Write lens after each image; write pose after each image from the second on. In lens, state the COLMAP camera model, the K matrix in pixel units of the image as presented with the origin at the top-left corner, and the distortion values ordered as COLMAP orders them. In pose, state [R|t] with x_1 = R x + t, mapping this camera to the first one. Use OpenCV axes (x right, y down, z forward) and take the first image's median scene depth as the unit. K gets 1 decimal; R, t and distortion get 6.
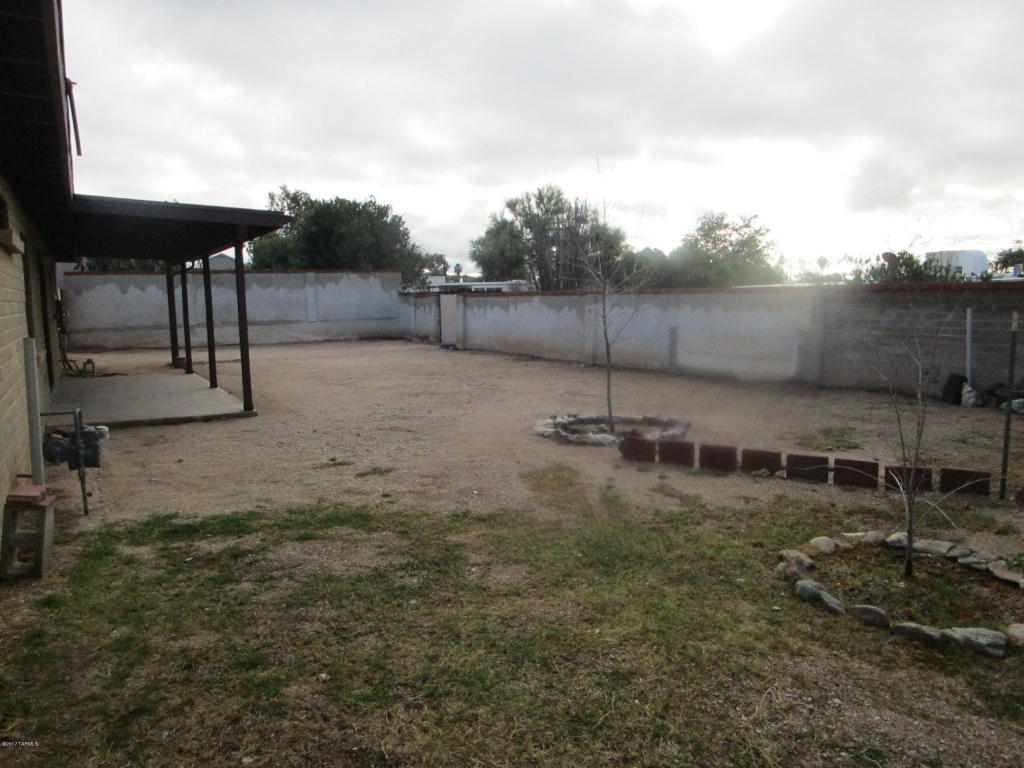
lens RADIAL K [[736.6, 0, 514.8], [0, 736.6, 383.9], [0, 0, 1]] dist [-0.030663, 0.004531]
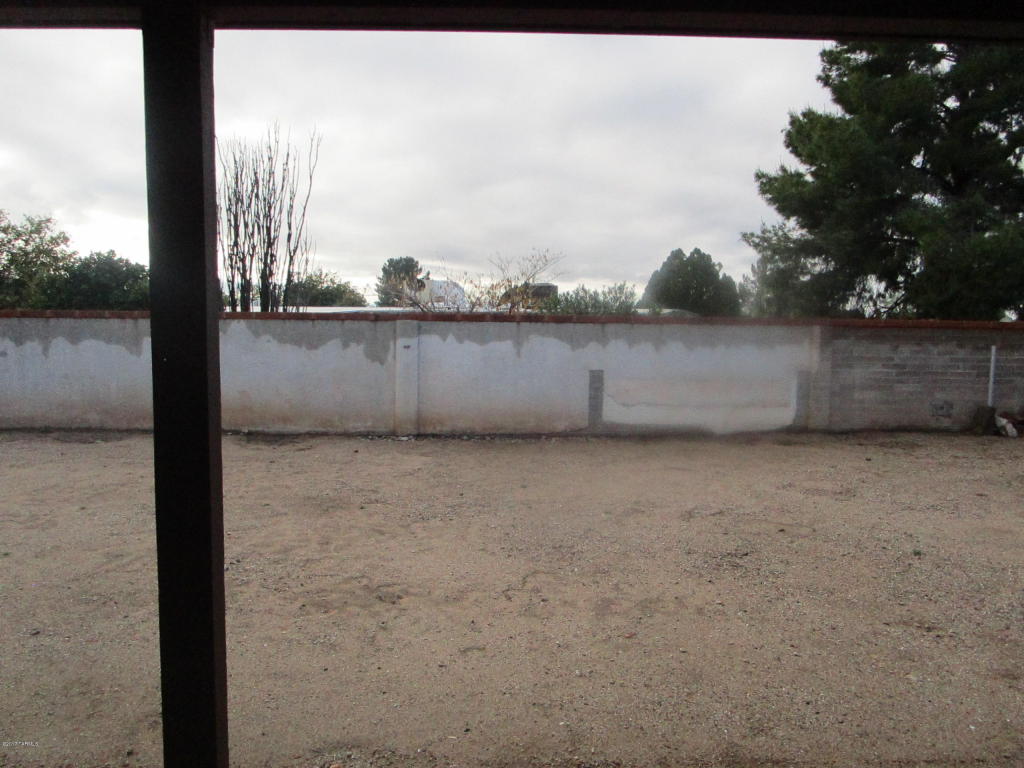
lens RADIAL K [[736.6, 0, 514.8], [0, 736.6, 383.9], [0, 0, 1]] dist [-0.030663, 0.004531]
pose [[0.528143, -0.063120, 0.846806, -0.448628], [0.086845, 0.996020, 0.020078, -0.087803], [-0.844703, 0.062937, 0.531523, 0.689324]]
